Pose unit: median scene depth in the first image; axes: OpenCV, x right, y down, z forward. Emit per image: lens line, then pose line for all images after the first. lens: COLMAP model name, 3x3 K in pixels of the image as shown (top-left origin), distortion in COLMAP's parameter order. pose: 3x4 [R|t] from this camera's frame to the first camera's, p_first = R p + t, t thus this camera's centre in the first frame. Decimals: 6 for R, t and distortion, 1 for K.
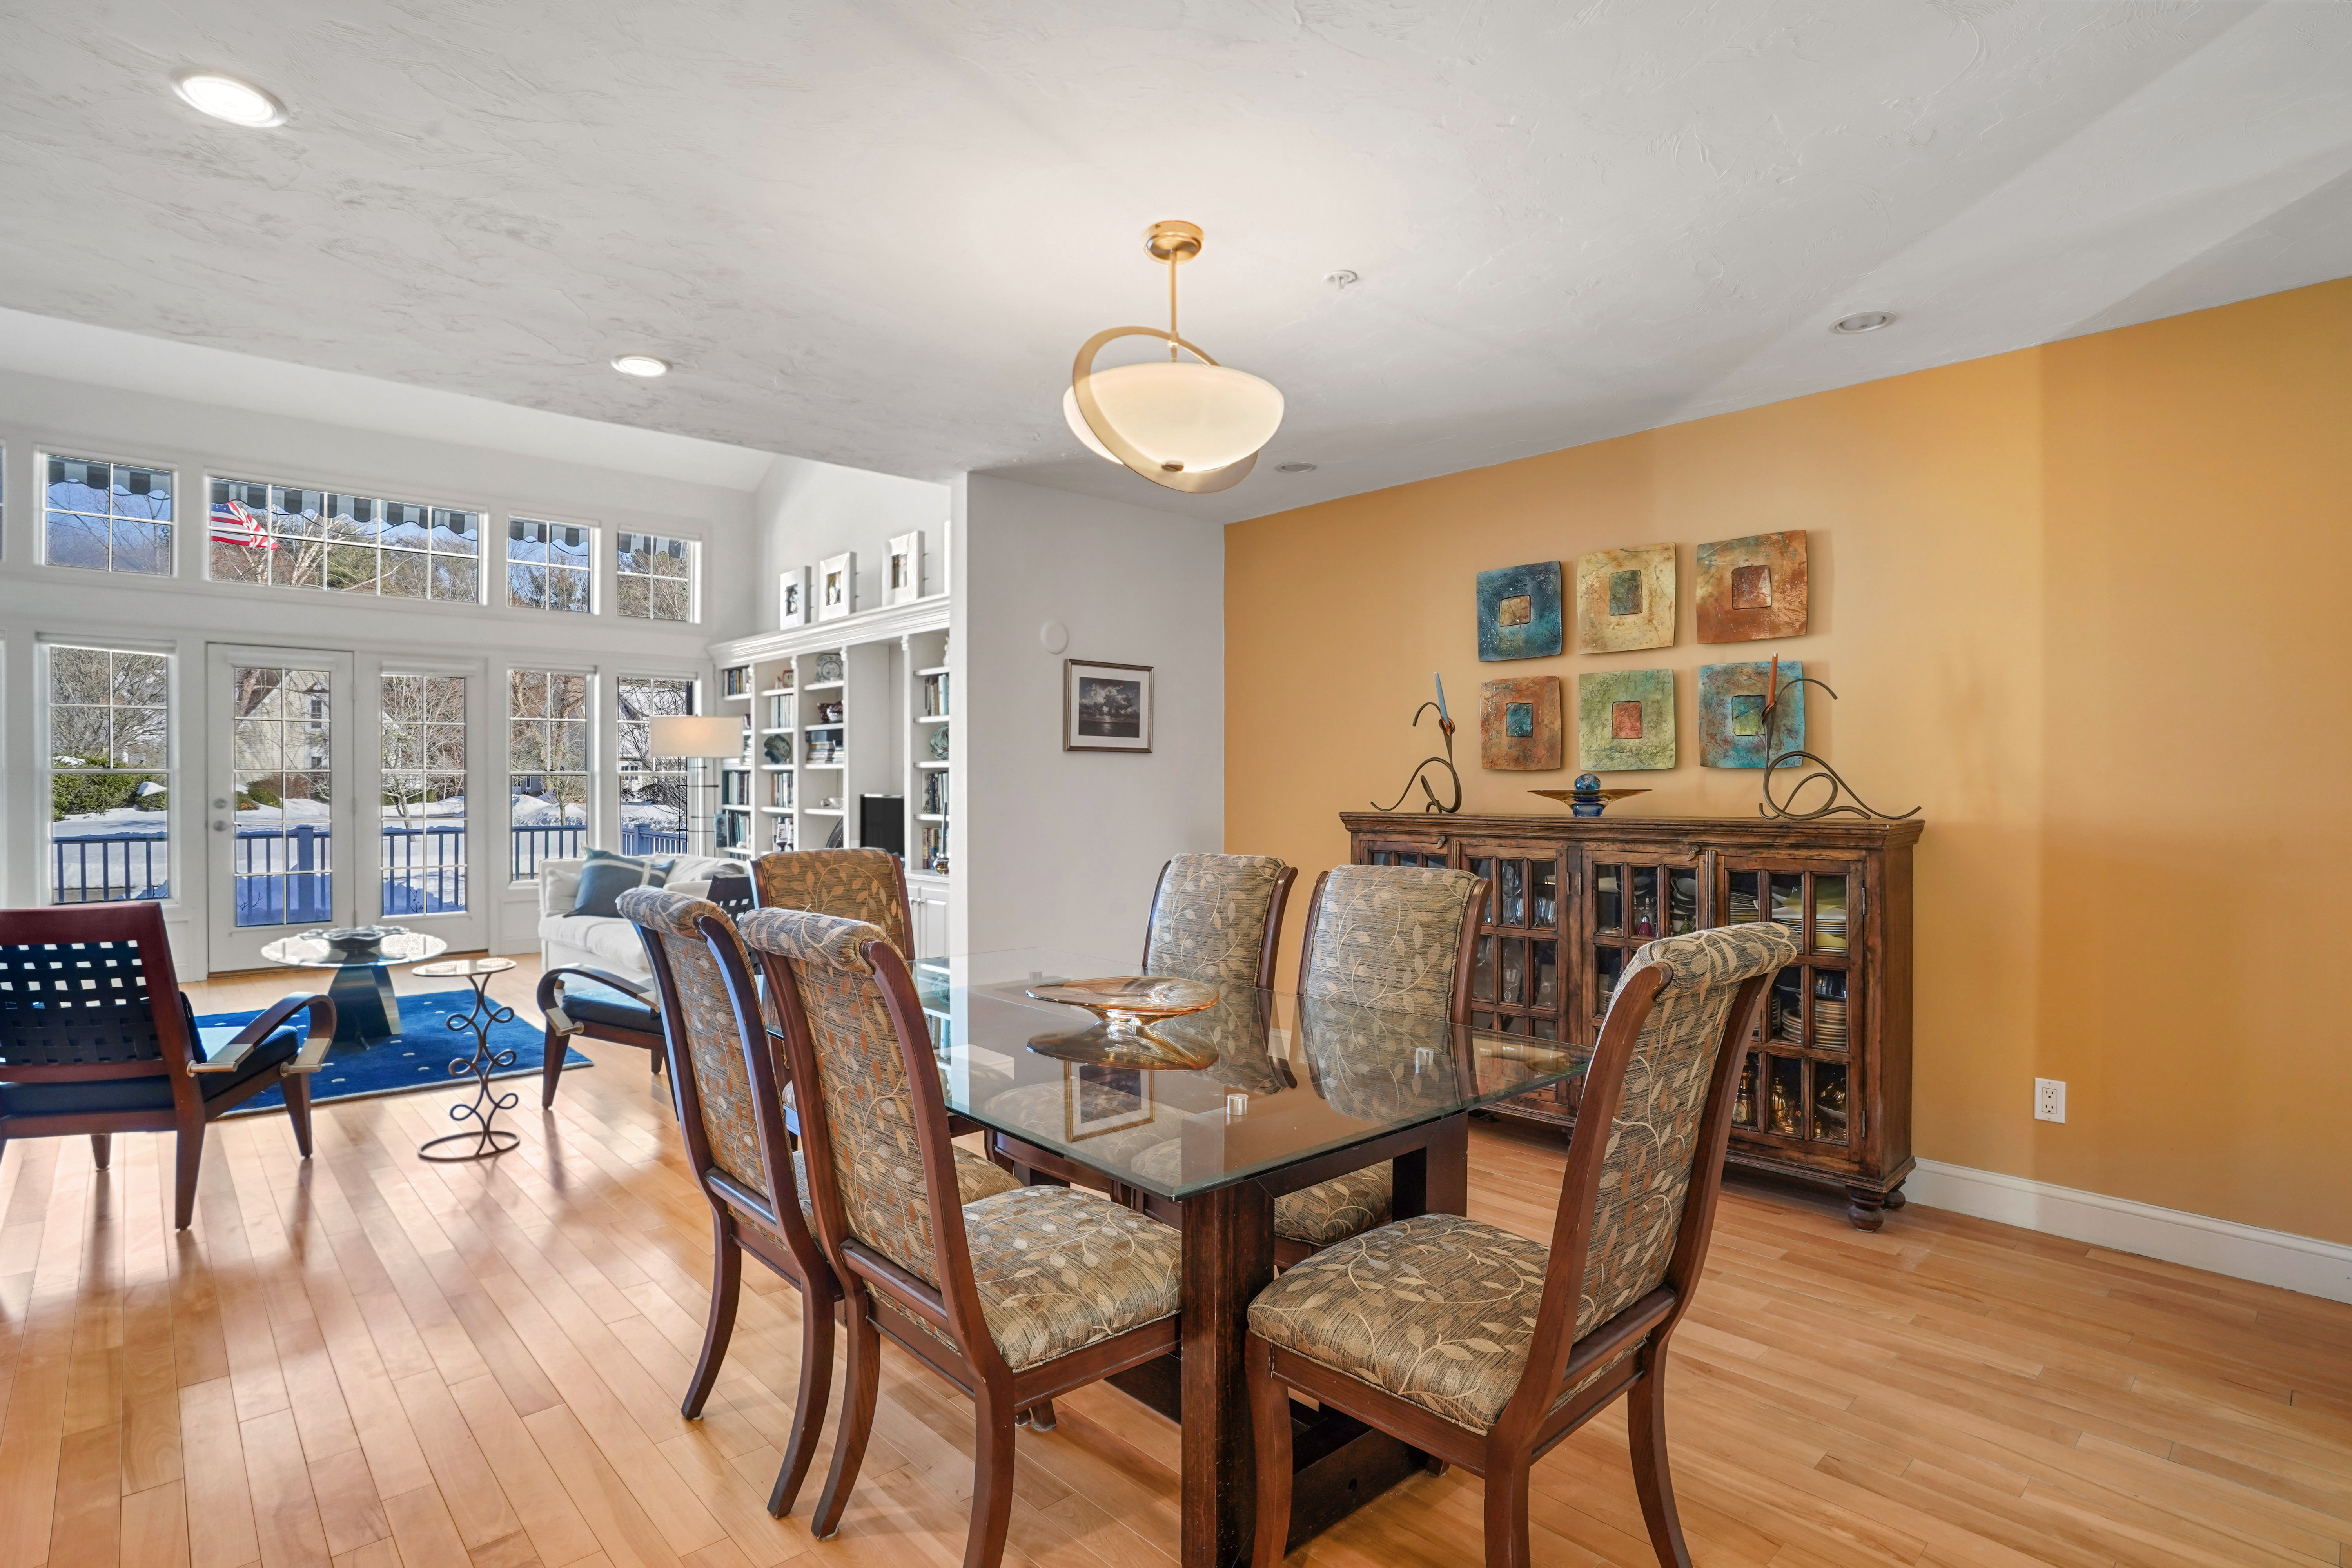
lens RADIAL K [[1176.6, 0, 1170.2], [0, 1176.6, 788.4], [0, 0, 1]] dist [-0.054032, 0.014344]
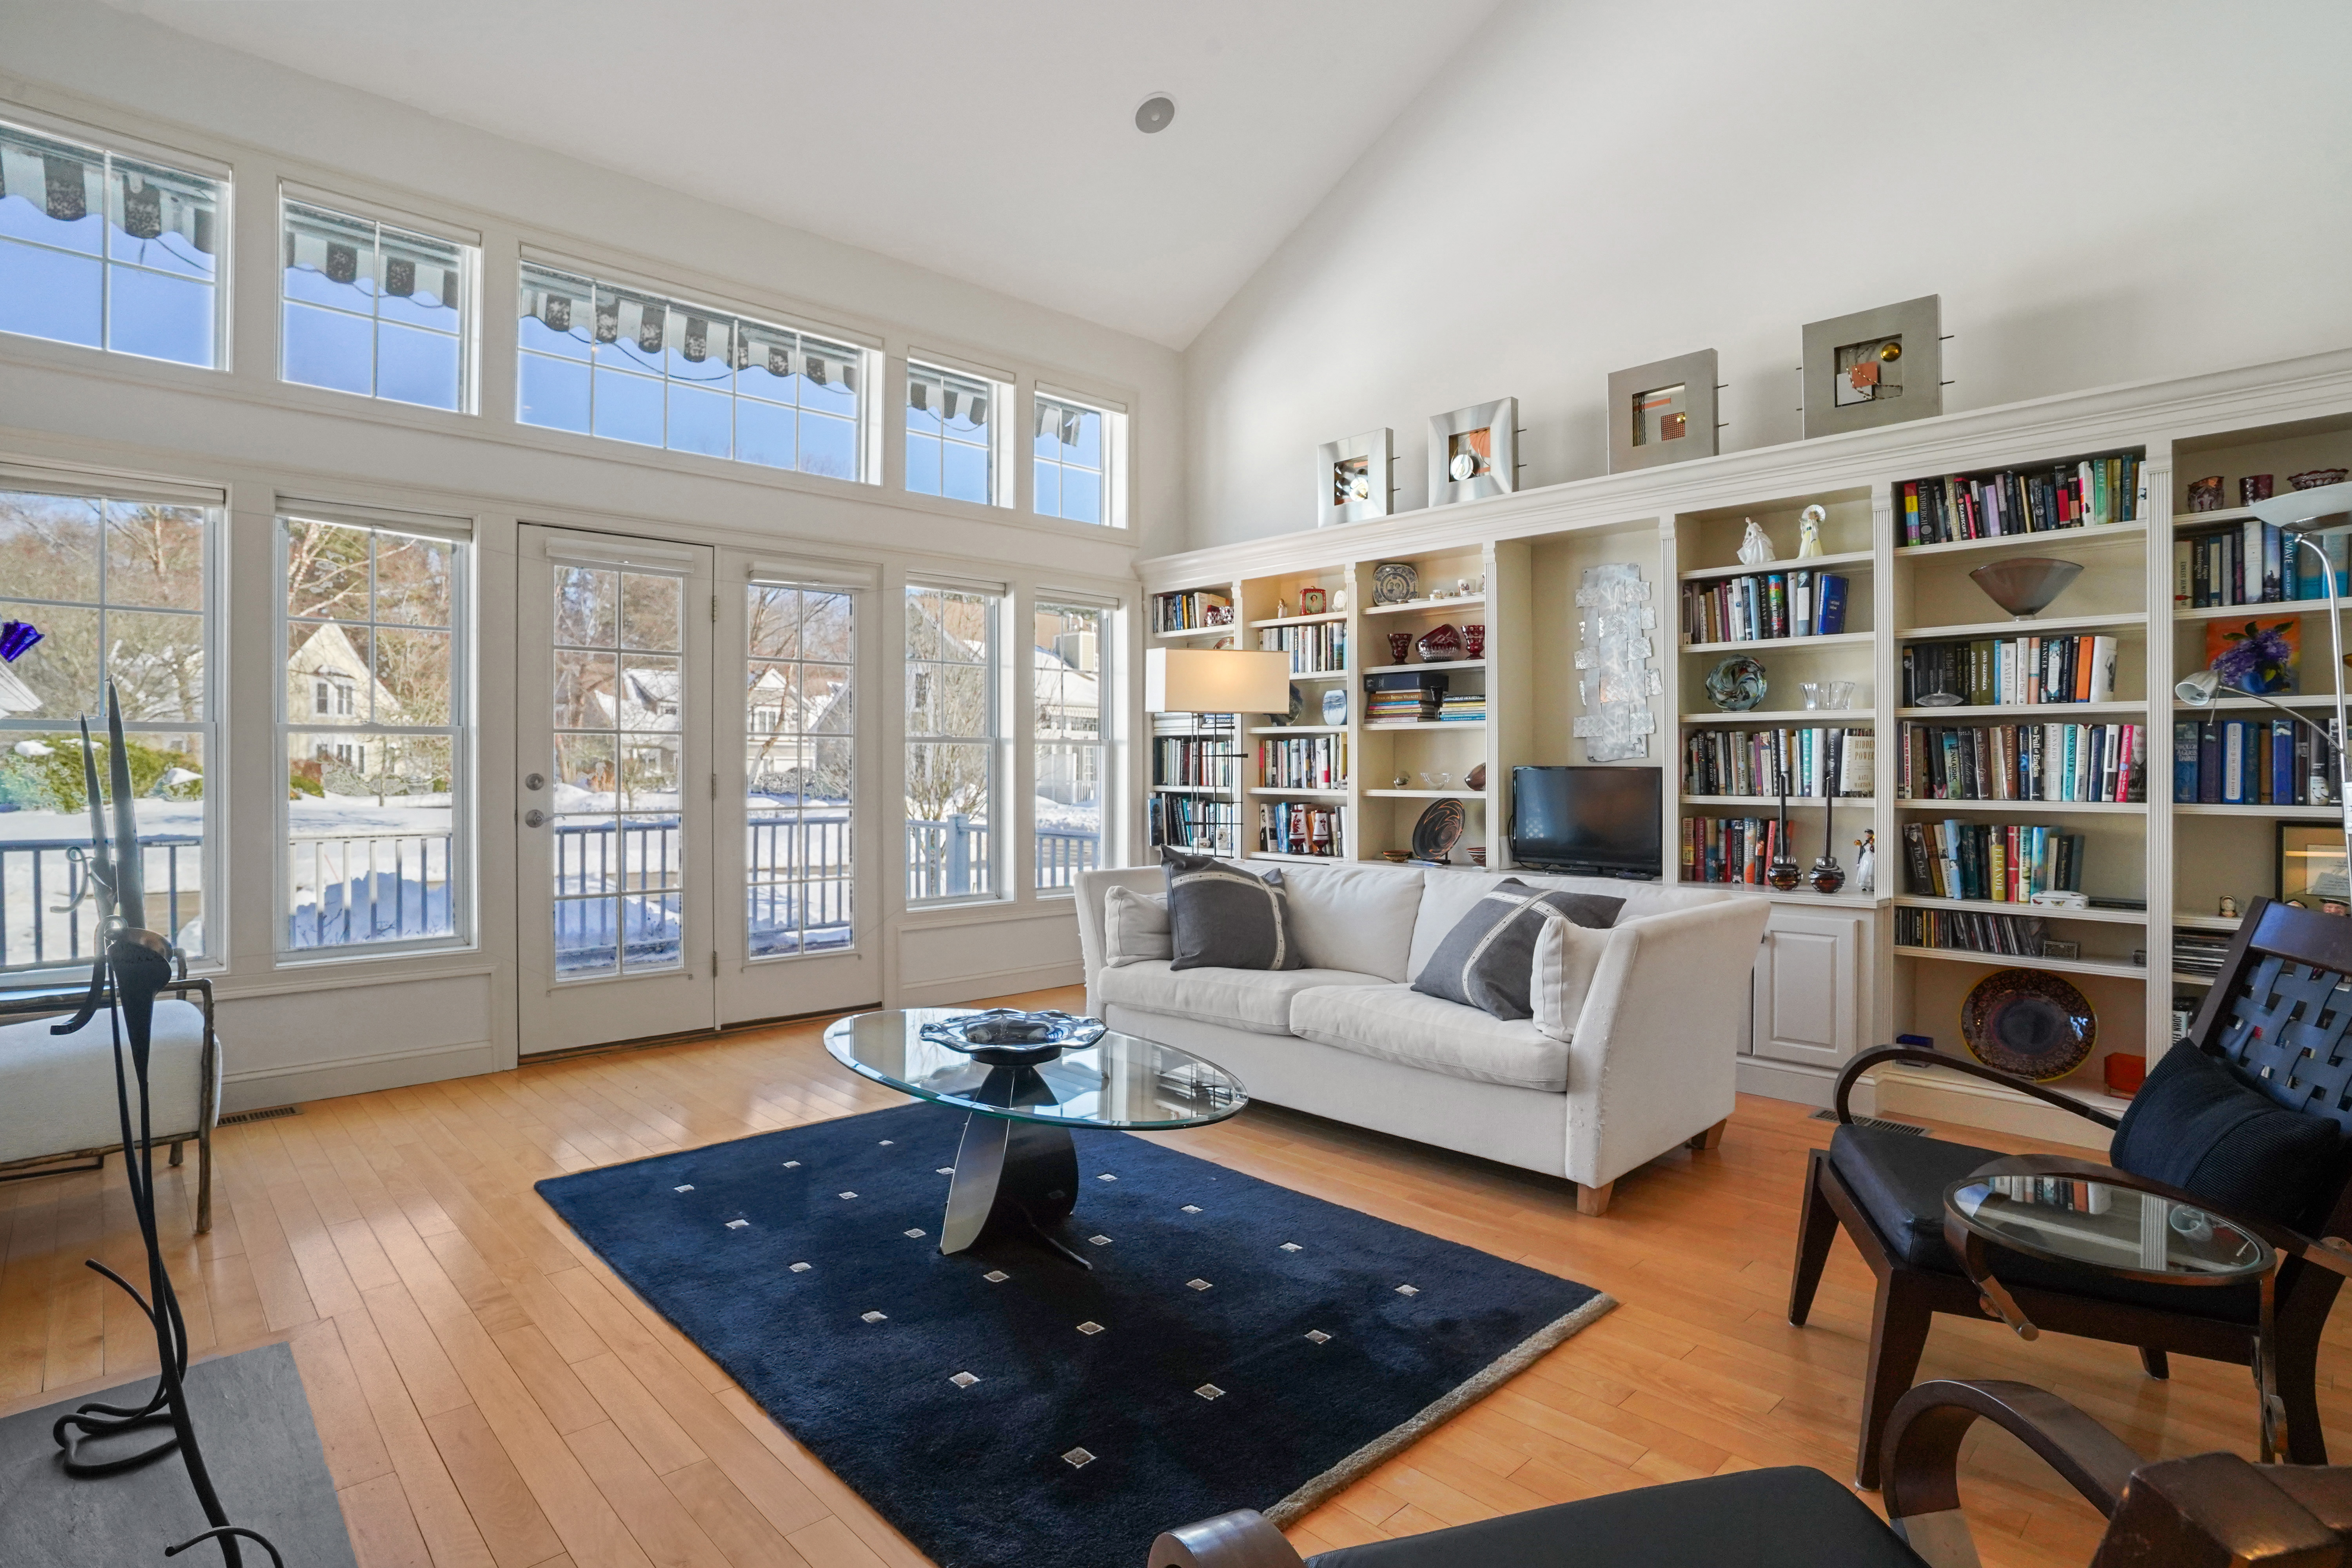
lens RADIAL K [[1171.3, 0, 1202.3], [0, 1171.3, 770.3], [0, 0, 1]] dist [-0.043794, 0.000730]
pose [[0.998752, 0.011722, 0.048549, -0.392315], [-0.010612, 0.999678, -0.023049, 0.020401], [-0.048804, 0.022505, 0.998555, 0.297631]]
